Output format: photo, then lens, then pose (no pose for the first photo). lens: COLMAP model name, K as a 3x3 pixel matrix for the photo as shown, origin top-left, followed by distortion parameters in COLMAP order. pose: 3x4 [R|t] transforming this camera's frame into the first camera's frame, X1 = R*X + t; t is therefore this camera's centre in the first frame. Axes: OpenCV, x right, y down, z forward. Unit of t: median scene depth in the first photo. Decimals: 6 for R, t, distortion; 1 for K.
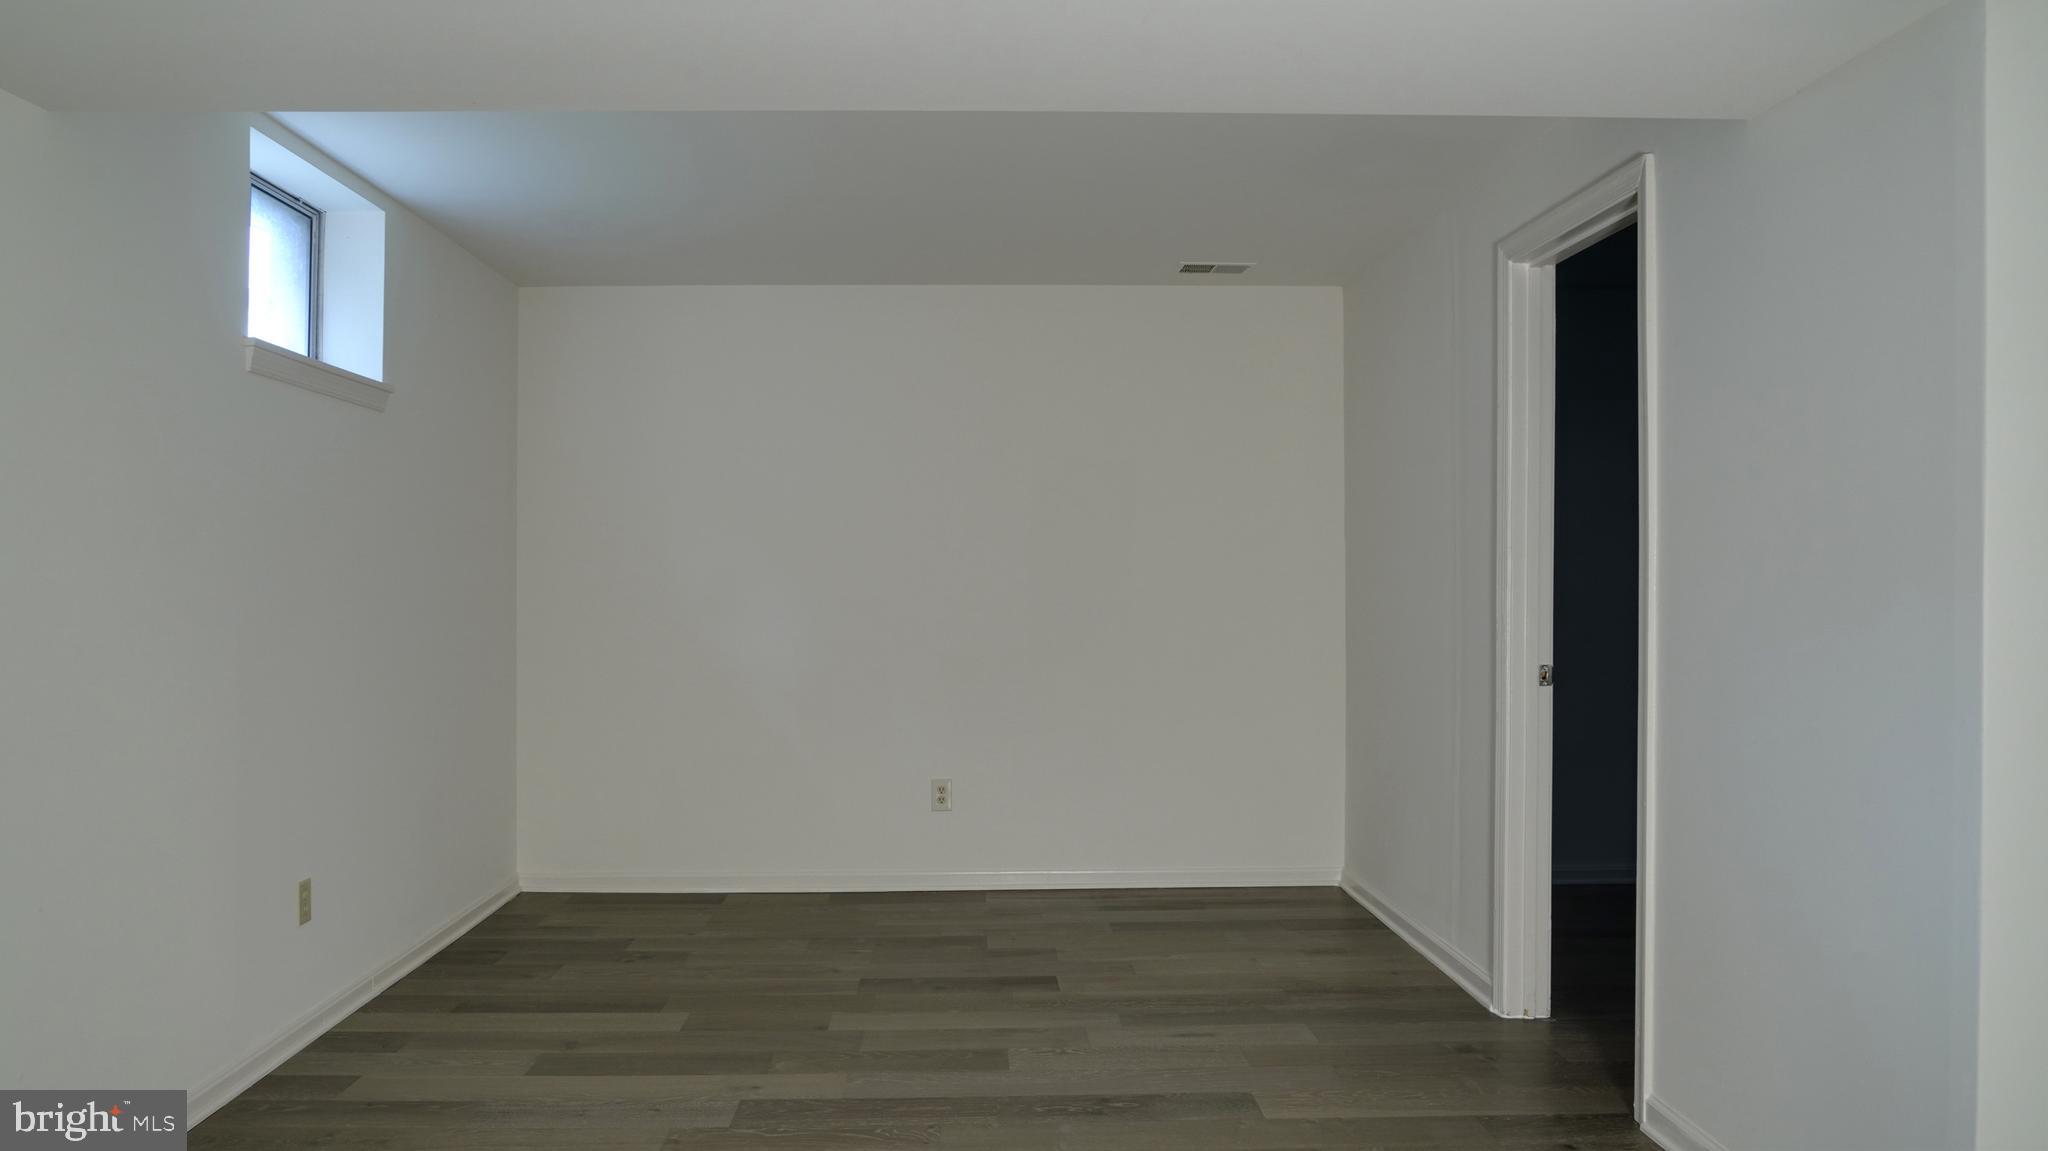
lens RADIAL K [[1384.6, 0, 1017.5], [0, 1384.6, 567.4], [0, 0, 1]] dist [-0.043527, 0.011804]
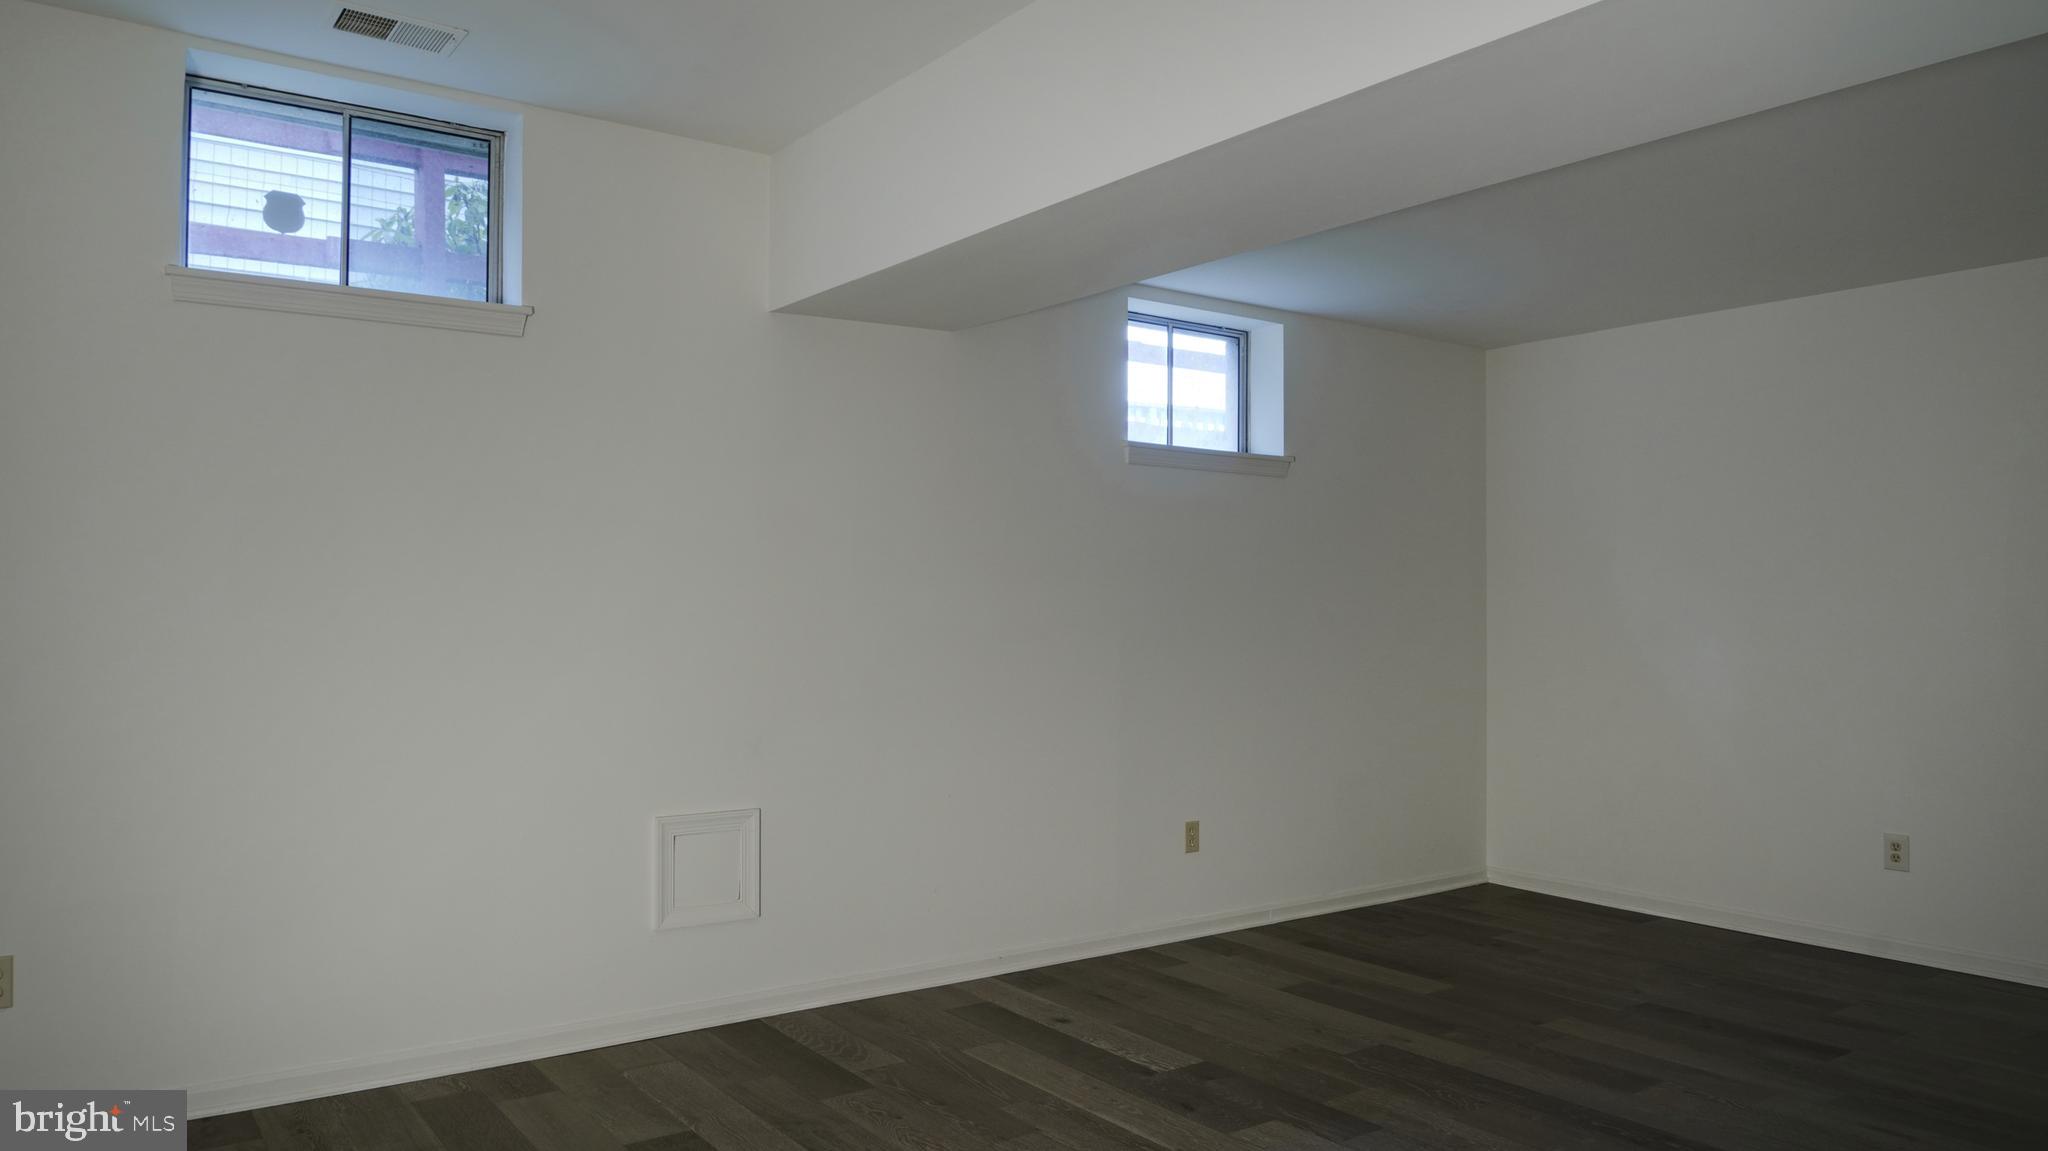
lens RADIAL K [[1384.6, 0, 1022.4], [0, 1384.6, 583.2], [0, 0, 1]] dist [-0.043527, 0.011804]
pose [[0.577114, -0.002758, -0.816659, 0.509456], [-0.002318, 0.999985, -0.005015, -0.006518], [0.816660, 0.004787, 0.577099, 0.041585]]
